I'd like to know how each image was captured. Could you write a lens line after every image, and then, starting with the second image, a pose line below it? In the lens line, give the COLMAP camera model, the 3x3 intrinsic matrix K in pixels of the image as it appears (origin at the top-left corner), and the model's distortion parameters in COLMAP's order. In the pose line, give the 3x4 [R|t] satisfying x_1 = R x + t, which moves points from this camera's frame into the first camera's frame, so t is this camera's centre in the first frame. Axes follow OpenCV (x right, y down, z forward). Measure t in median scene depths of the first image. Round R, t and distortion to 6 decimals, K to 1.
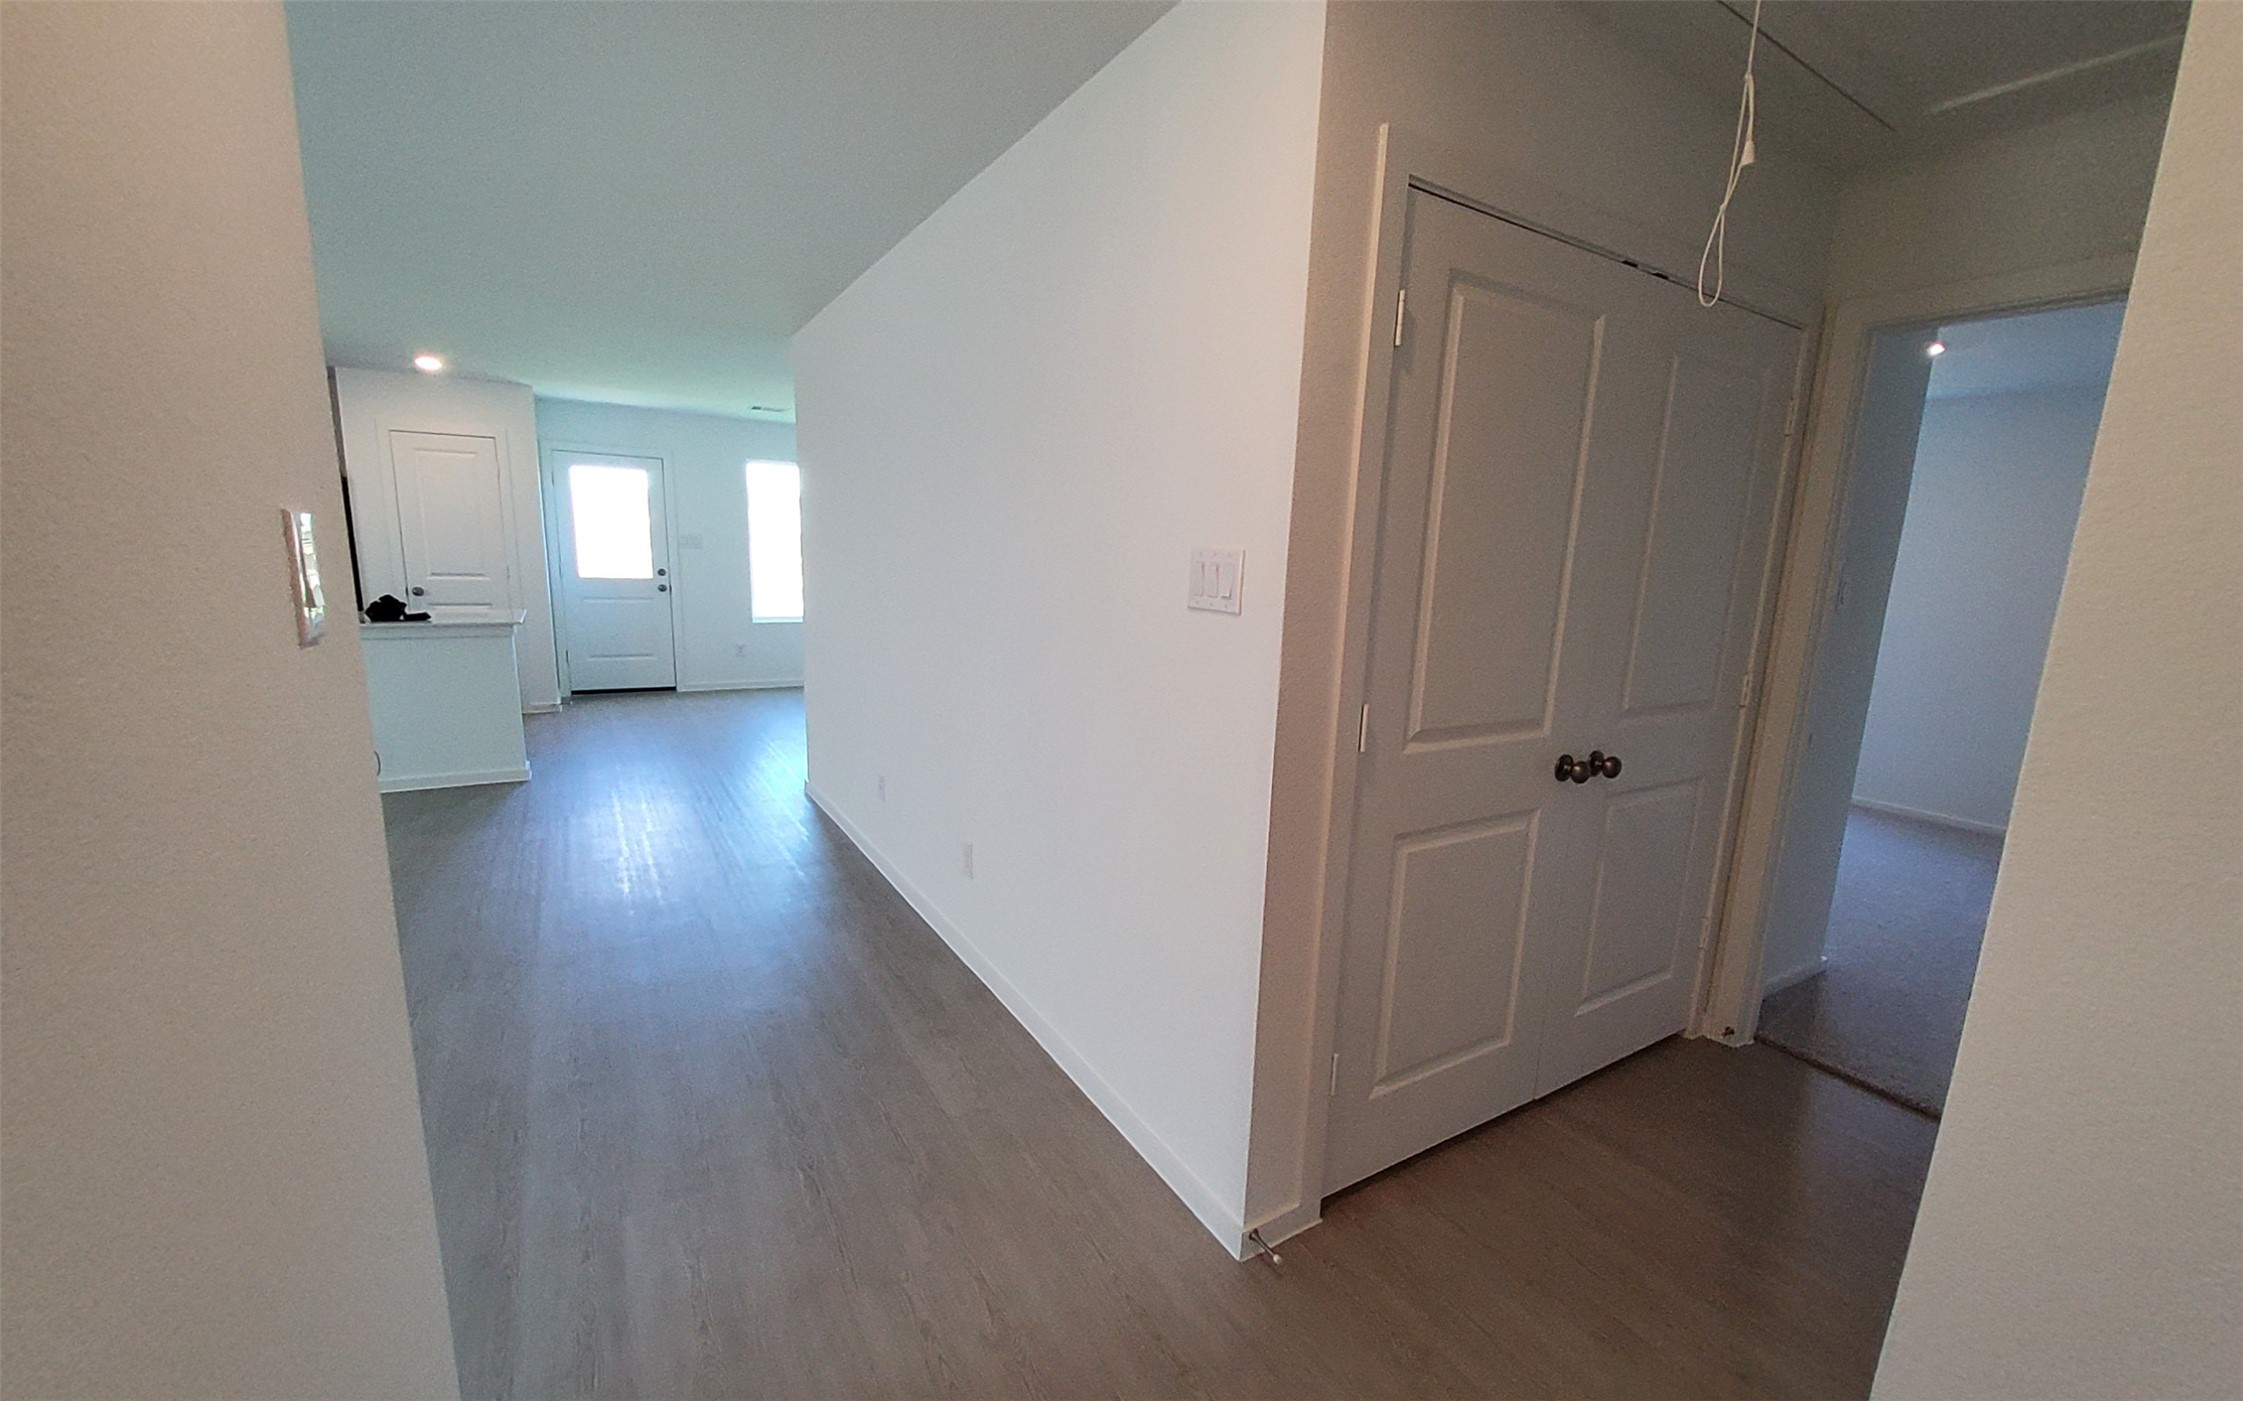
lens RADIAL K [[892.1, 0, 1138.3], [0, 892.1, 719.8], [0, 0, 1]] dist [-0.002267, -0.002604]
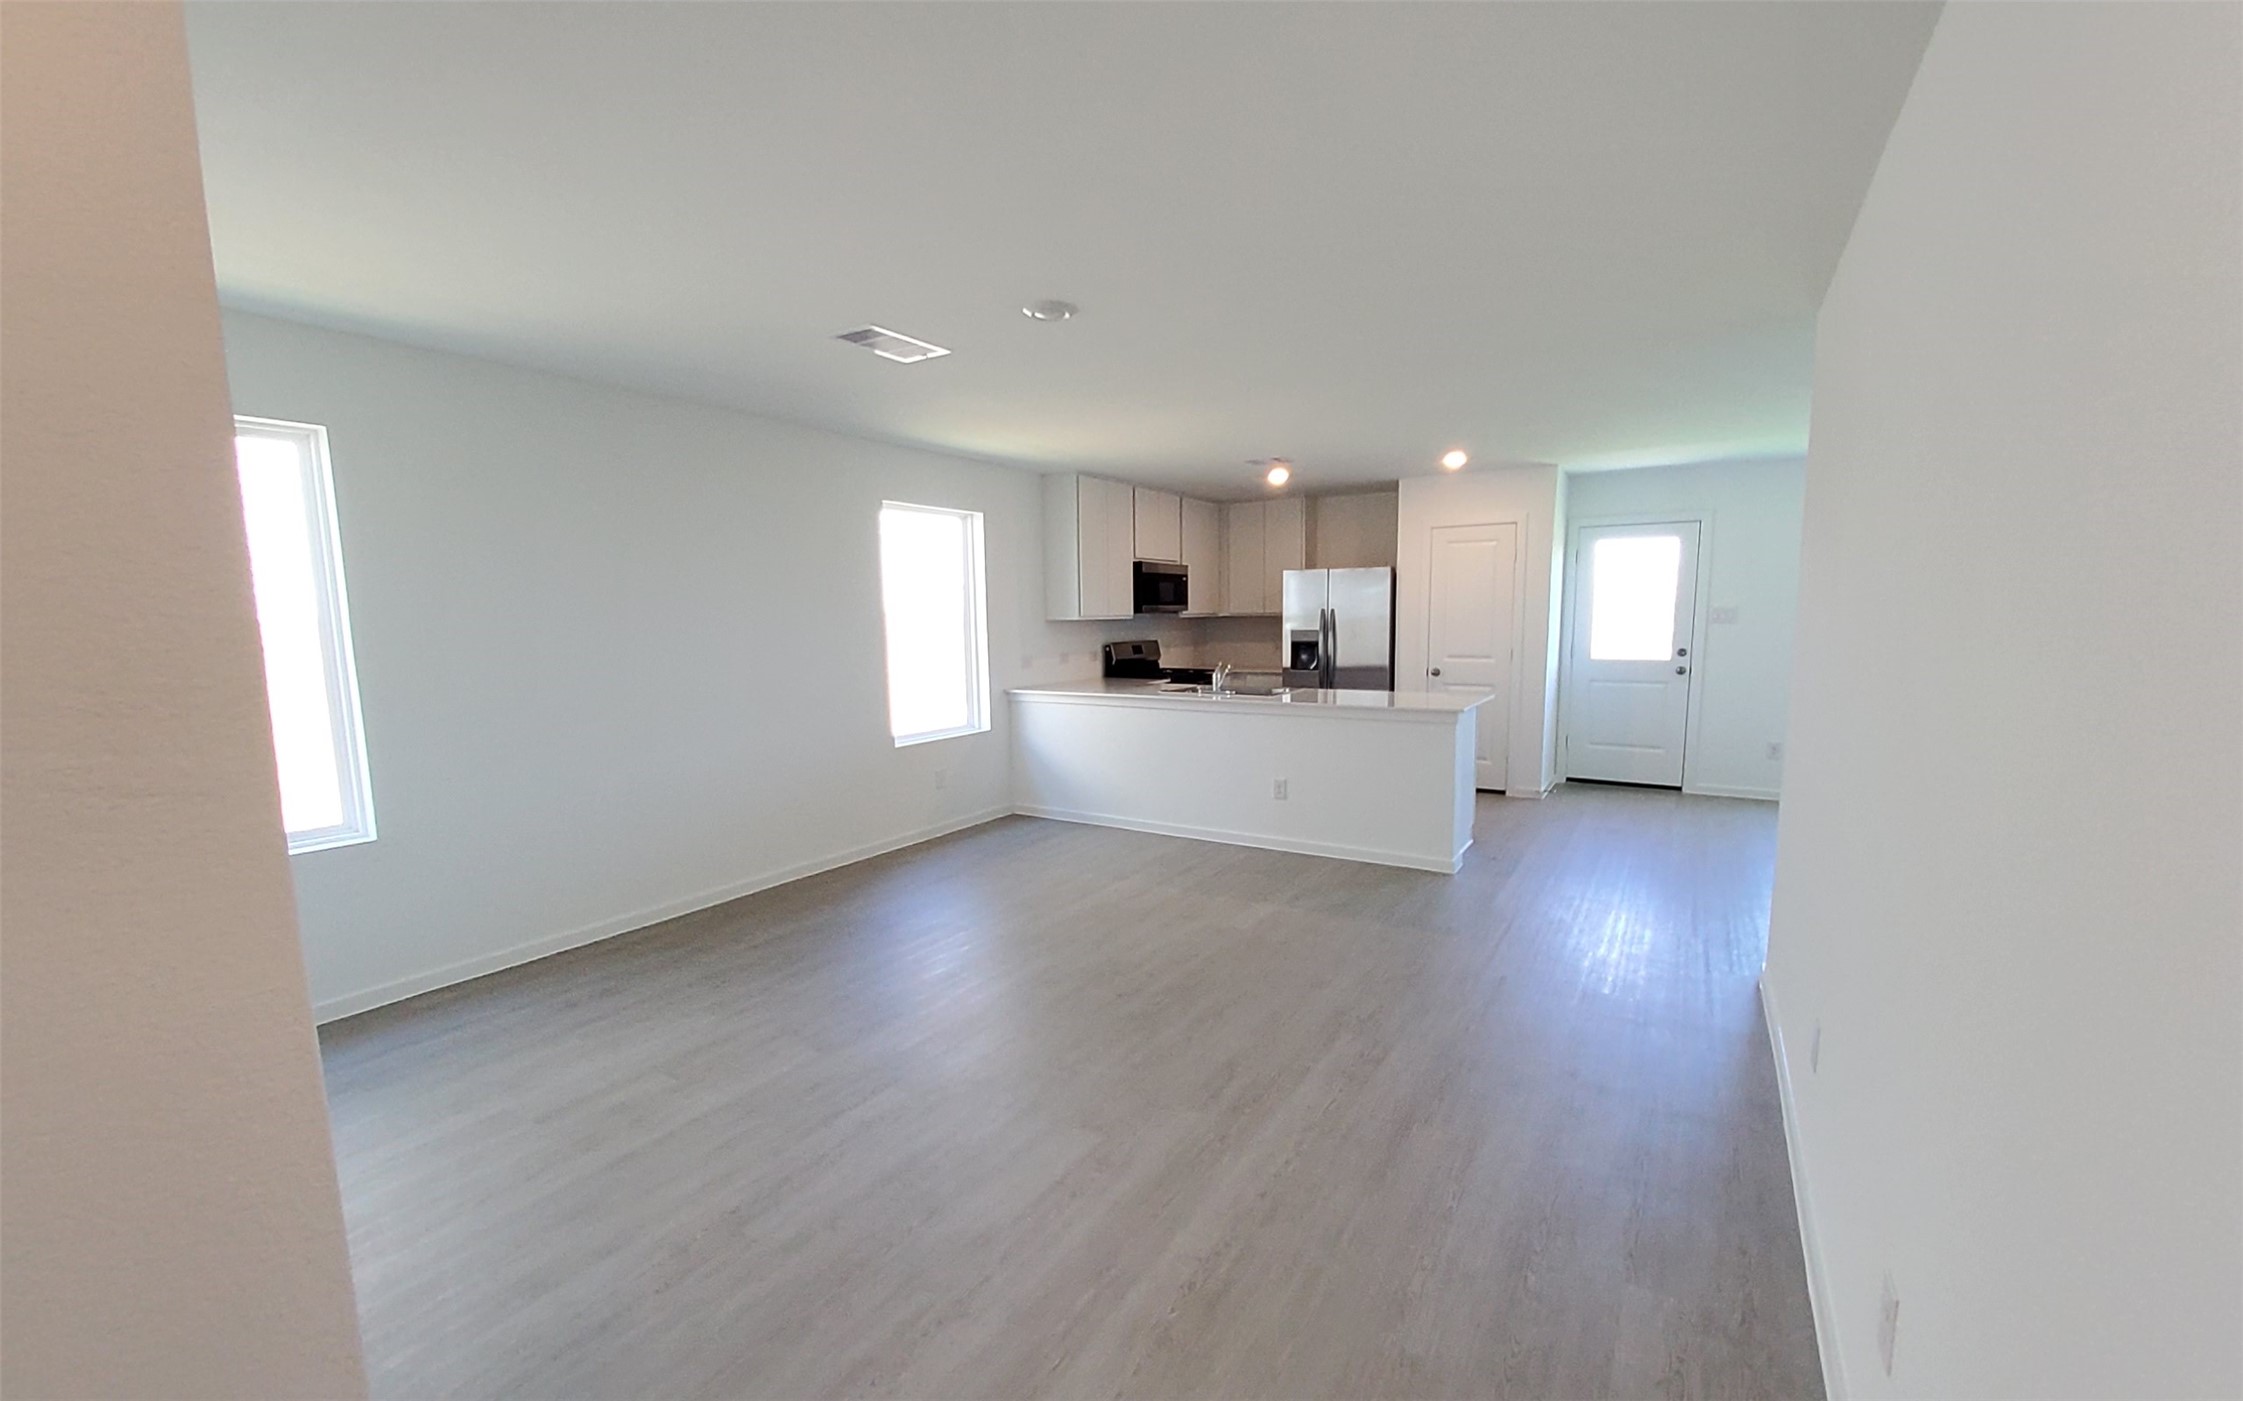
lens RADIAL K [[892.1, 0, 1127.4], [0, 892.1, 716.8], [0, 0, 1]] dist [-0.002267, -0.002604]
pose [[0.429150, 0.062454, -0.901072, 0.010393], [-0.138245, 0.990394, 0.002803, -0.035972], [0.892591, 0.123366, 0.433661, 0.174634]]
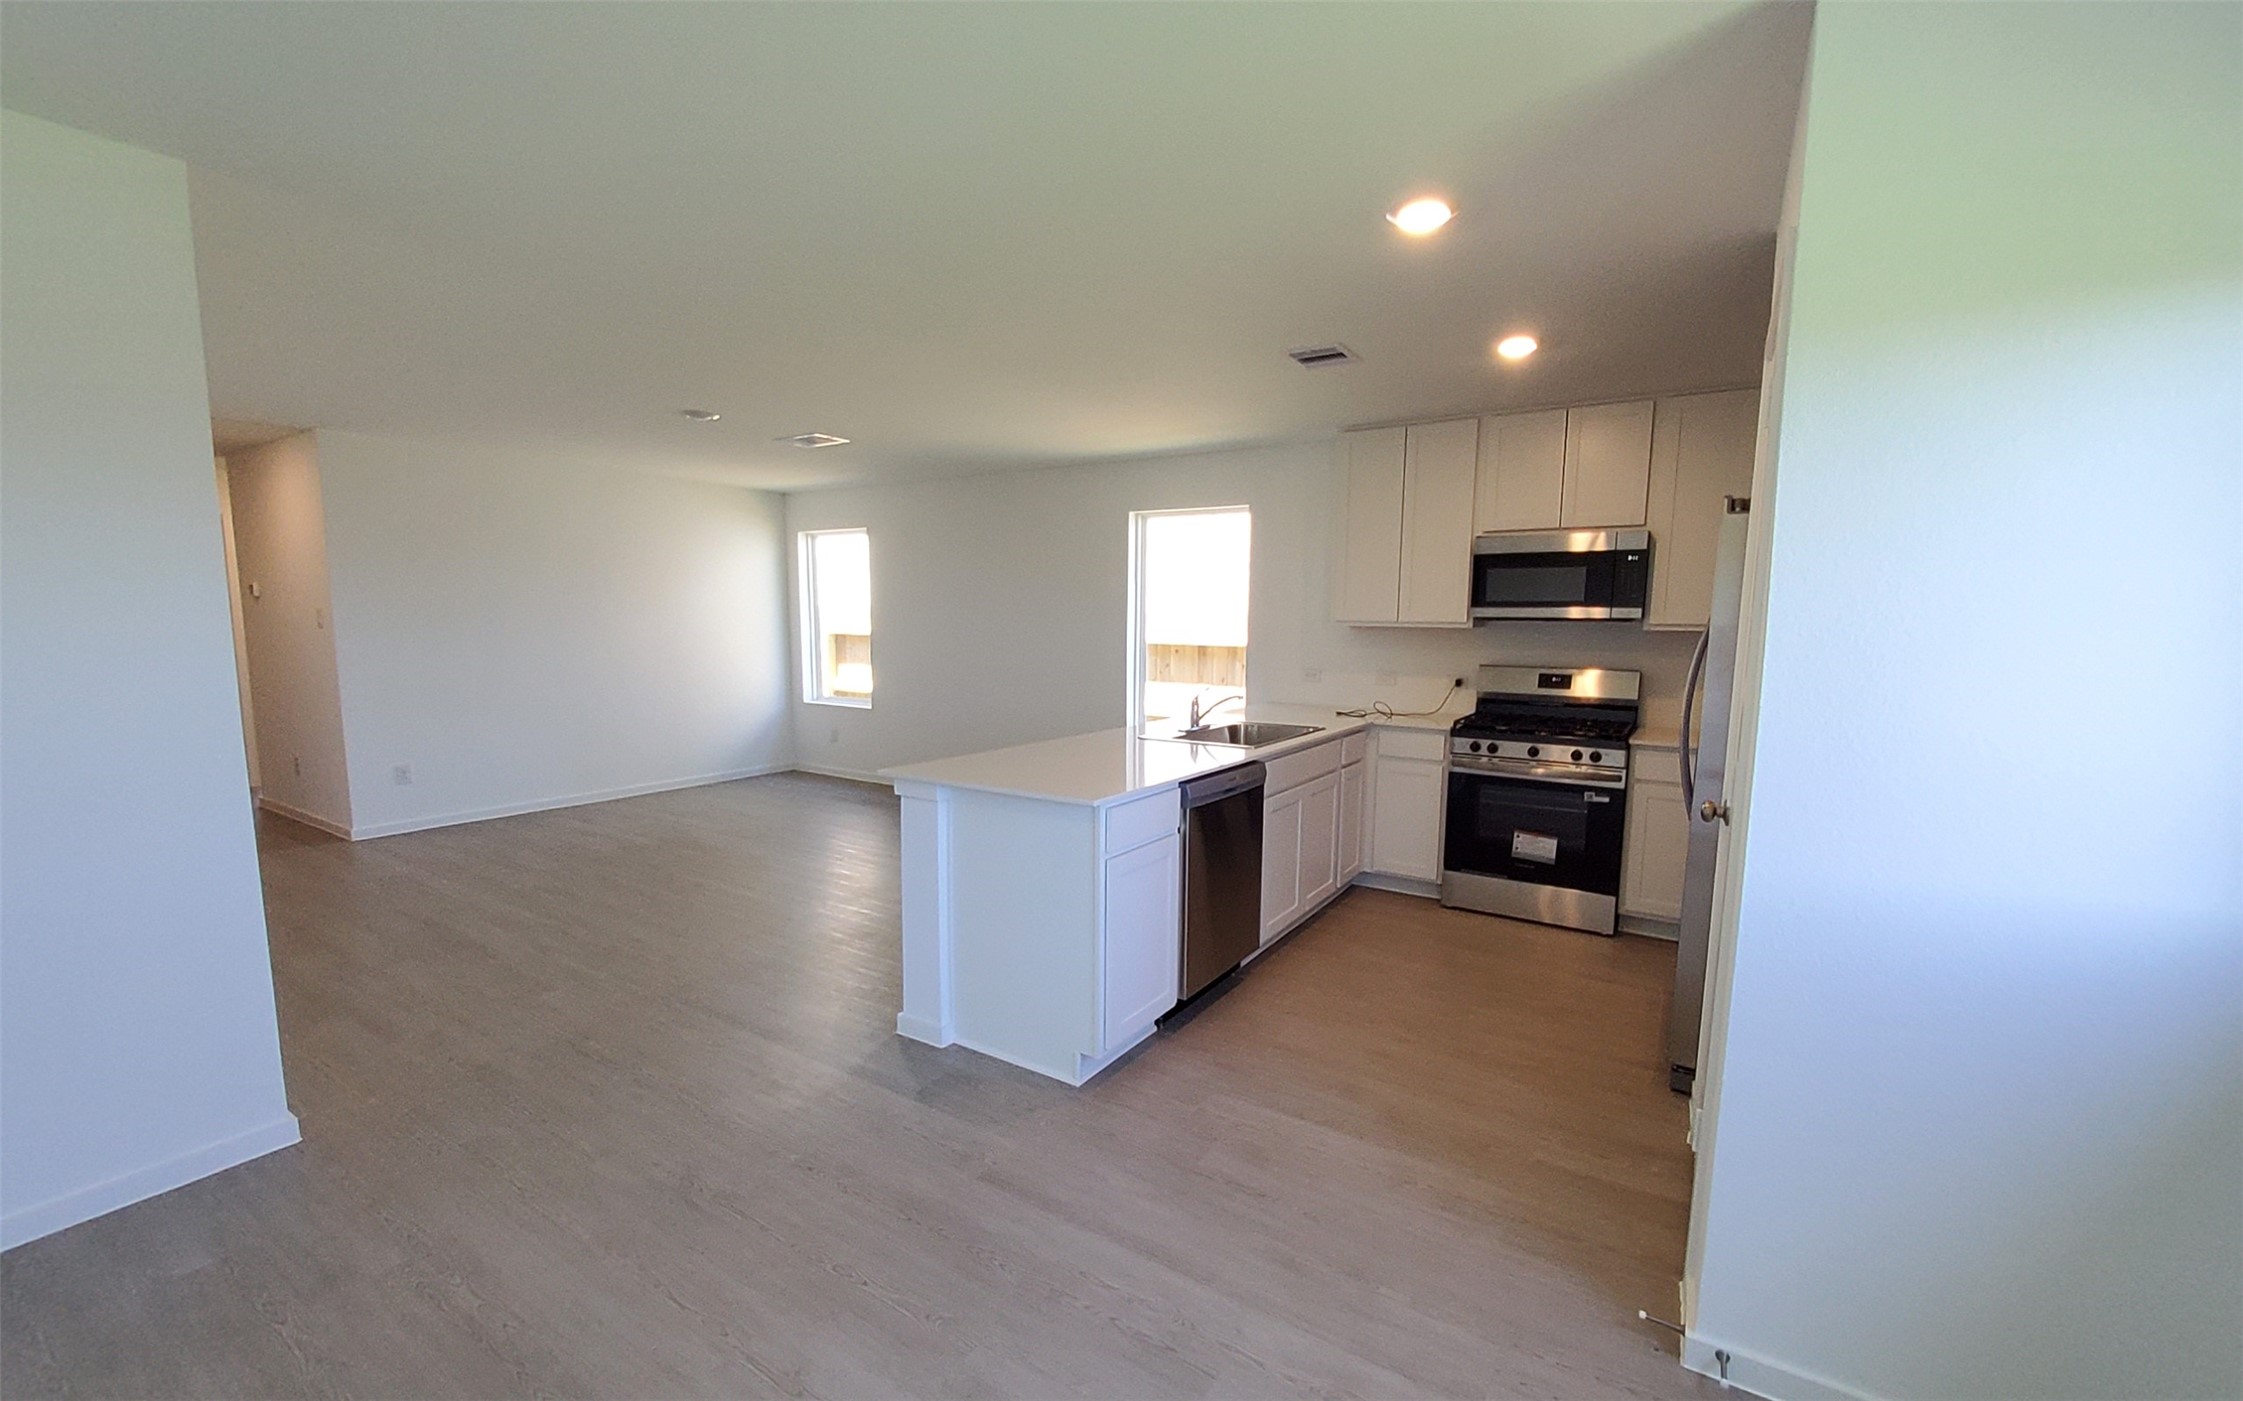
lens RADIAL K [[892.1, 0, 1156.0], [0, 892.1, 738.0], [0, 0, 1]] dist [-0.002267, -0.002604]
pose [[-0.895442, 0.011903, -0.445020, -0.396048], [-0.125644, 0.952246, 0.278283, -0.211199], [0.427081, 0.305100, -0.851185, 1.042093]]
